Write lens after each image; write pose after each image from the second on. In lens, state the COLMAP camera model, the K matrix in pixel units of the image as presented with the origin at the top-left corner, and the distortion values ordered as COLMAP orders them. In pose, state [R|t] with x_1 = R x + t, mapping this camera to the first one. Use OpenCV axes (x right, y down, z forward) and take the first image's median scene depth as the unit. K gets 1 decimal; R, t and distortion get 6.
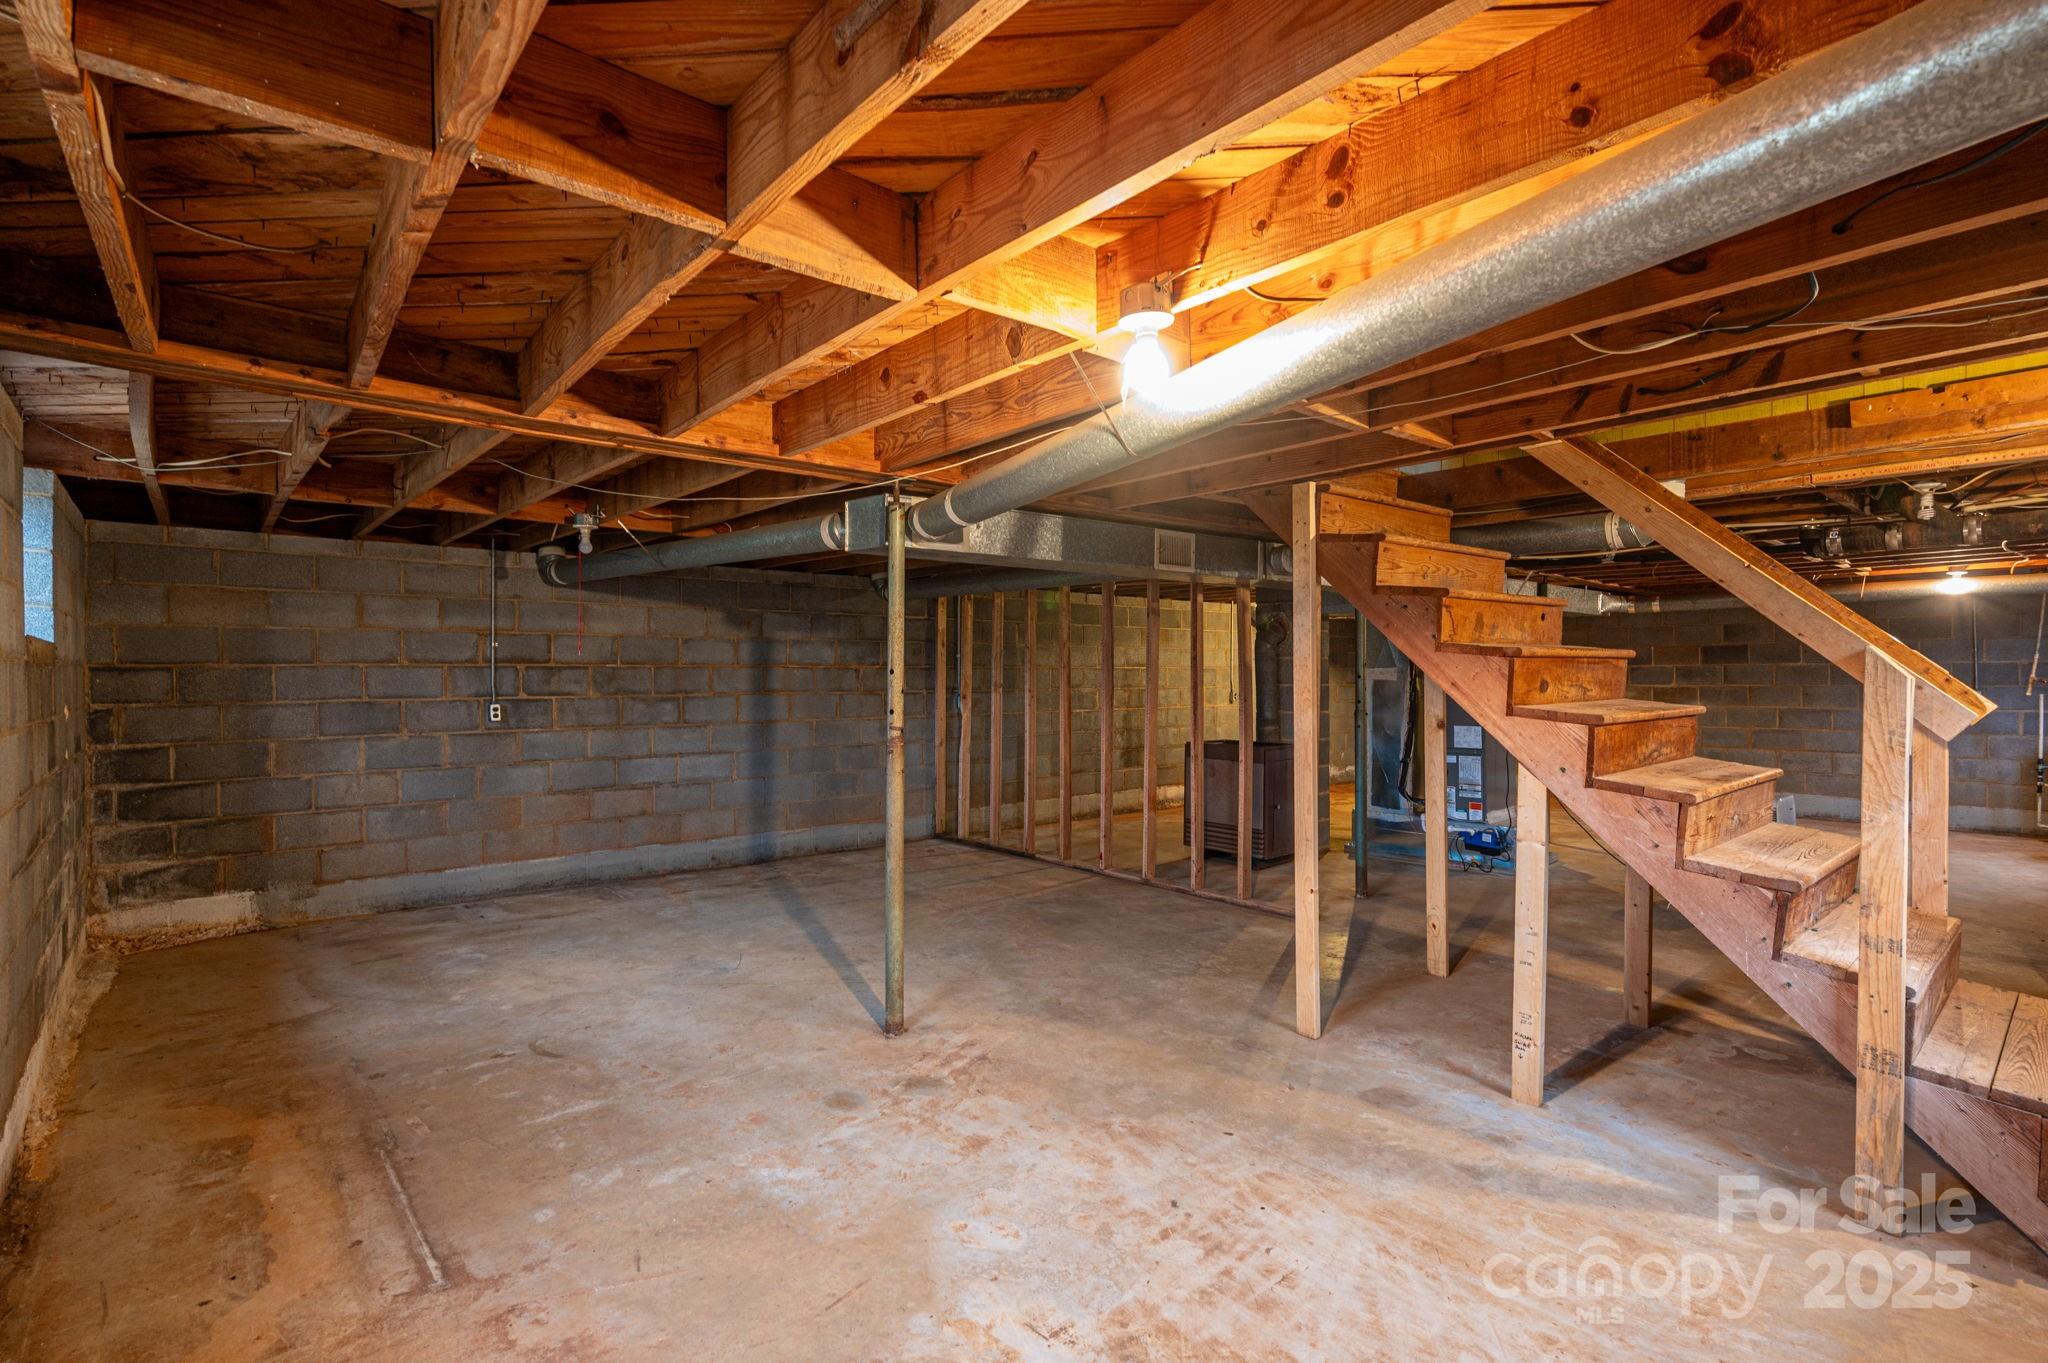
lens RADIAL K [[977.3, 0, 1024.0], [0, 977.3, 681.5], [0, 0, 1]] dist [-0.000494, -0.000495]
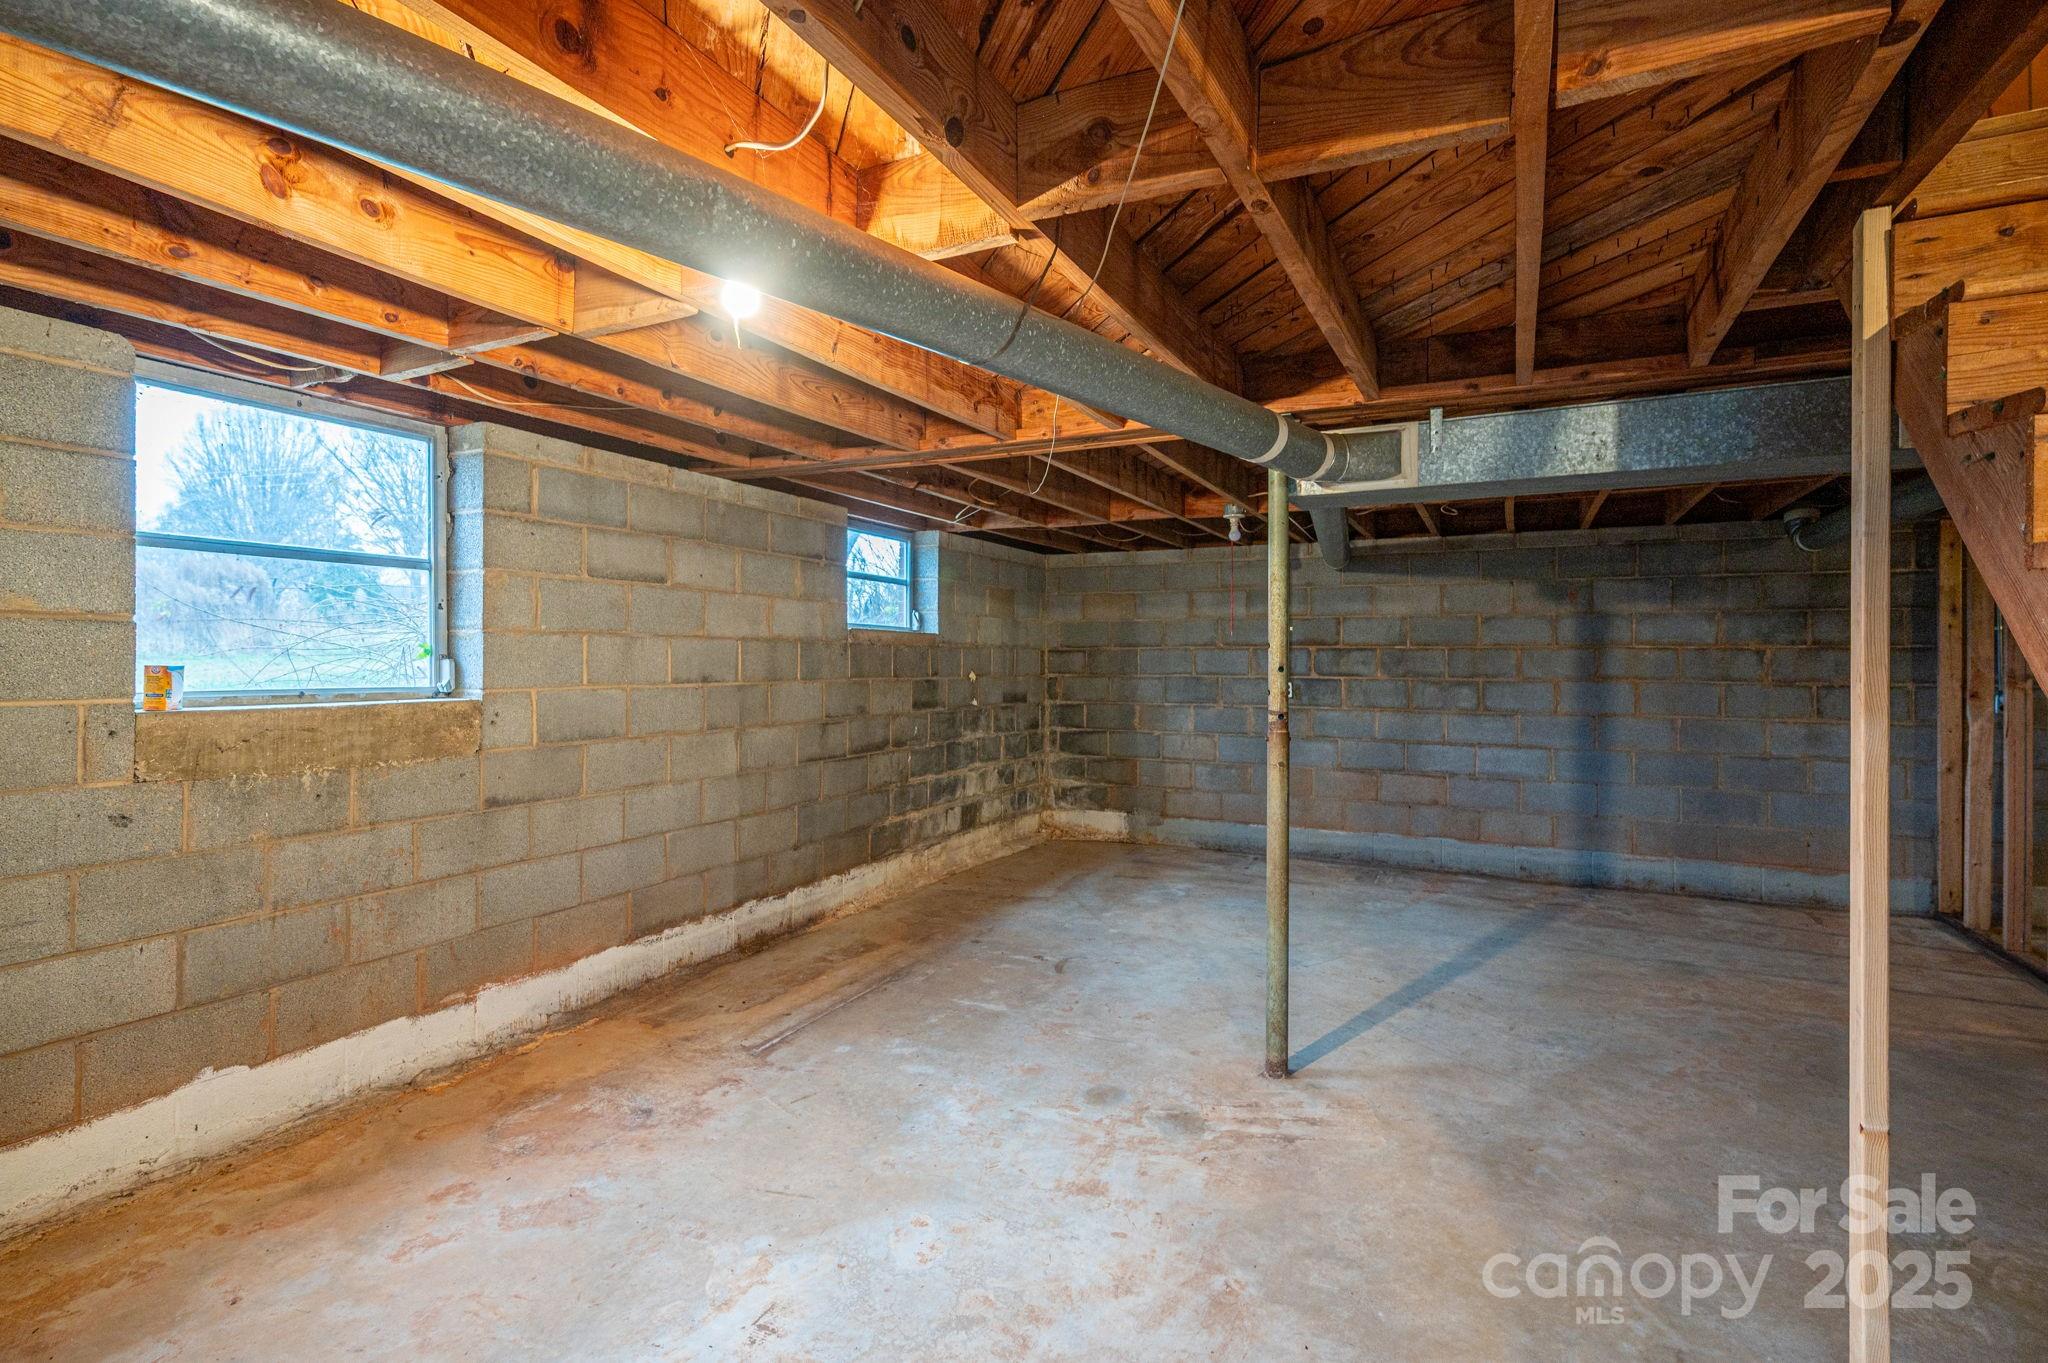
lens RADIAL K [[960.3, 0, 1026.3], [0, 960.3, 660.6], [0, 0, 1]] dist [-0.000211, 0.000128]
pose [[0.386502, 0.003072, -0.922283, 0.400407], [-0.014008, 0.999899, -0.002540, 0.006182], [0.922182, 0.013901, 0.386506, 0.348857]]
